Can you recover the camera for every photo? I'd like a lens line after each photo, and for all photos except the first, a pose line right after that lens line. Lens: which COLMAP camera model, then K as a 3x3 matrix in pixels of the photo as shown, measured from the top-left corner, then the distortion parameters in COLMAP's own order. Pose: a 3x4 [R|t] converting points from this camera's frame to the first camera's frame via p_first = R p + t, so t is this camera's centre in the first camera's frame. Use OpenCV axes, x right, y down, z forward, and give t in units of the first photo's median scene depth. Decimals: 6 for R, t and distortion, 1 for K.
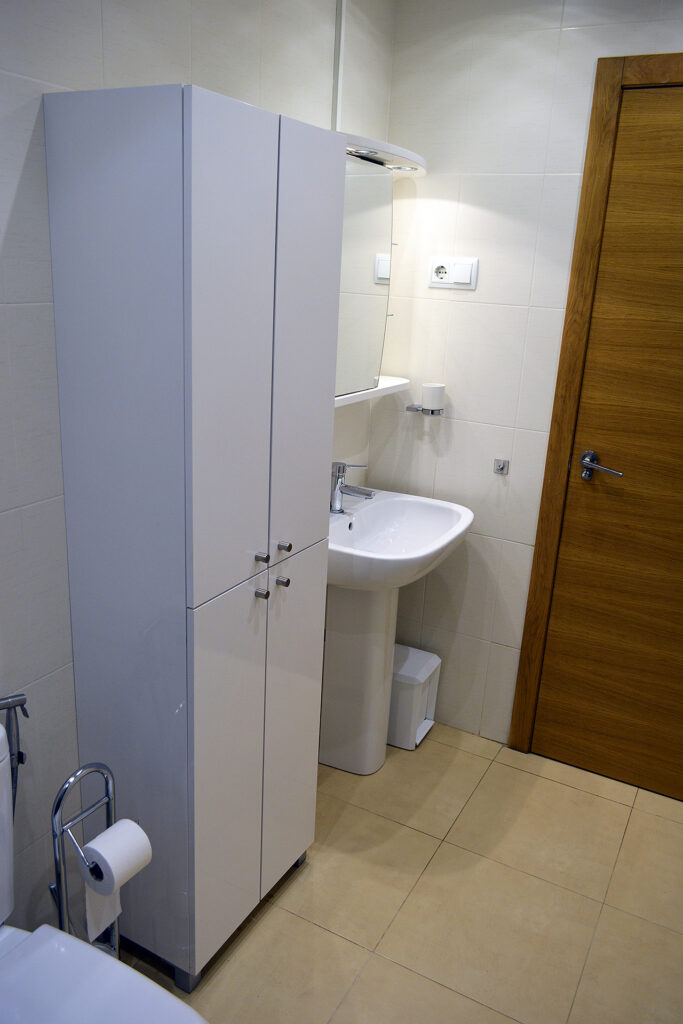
lens RADIAL K [[791.3, 0, 347.6], [0, 791.3, 508.1], [0, 0, 1]] dist [-0.012055, -0.000835]
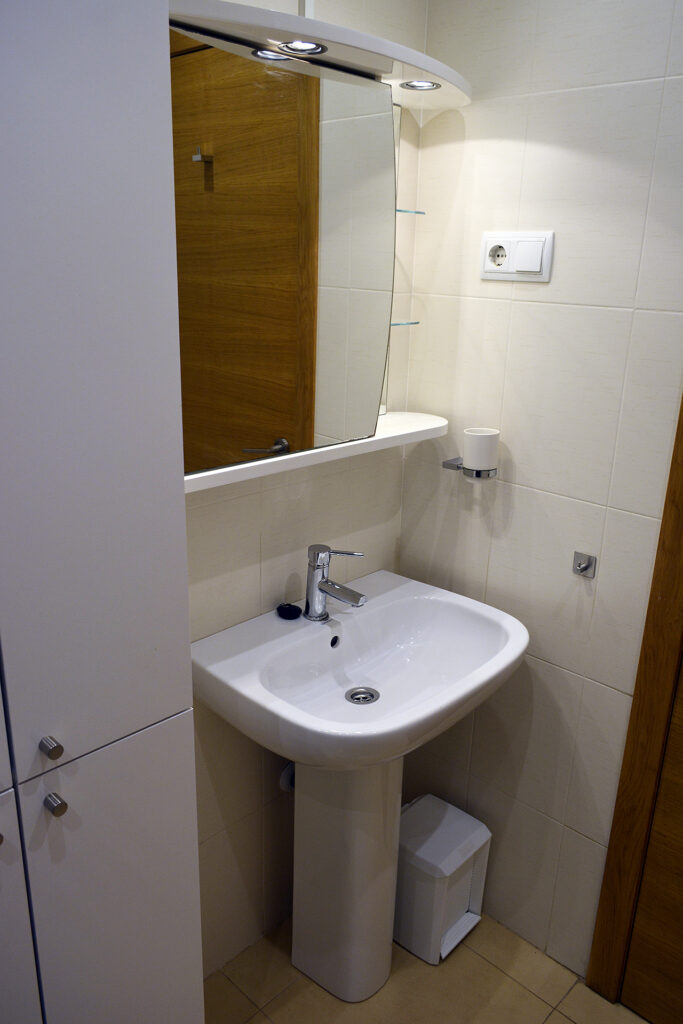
lens RADIAL K [[791.3, 0, 347.6], [0, 791.3, 508.1], [0, 0, 1]] dist [-0.012055, -0.000835]
pose [[0.965947, 0.057722, -0.252219, 0.168313], [-0.057836, 0.998302, 0.006965, -0.090691], [0.252193, 0.007859, 0.967645, 0.347035]]
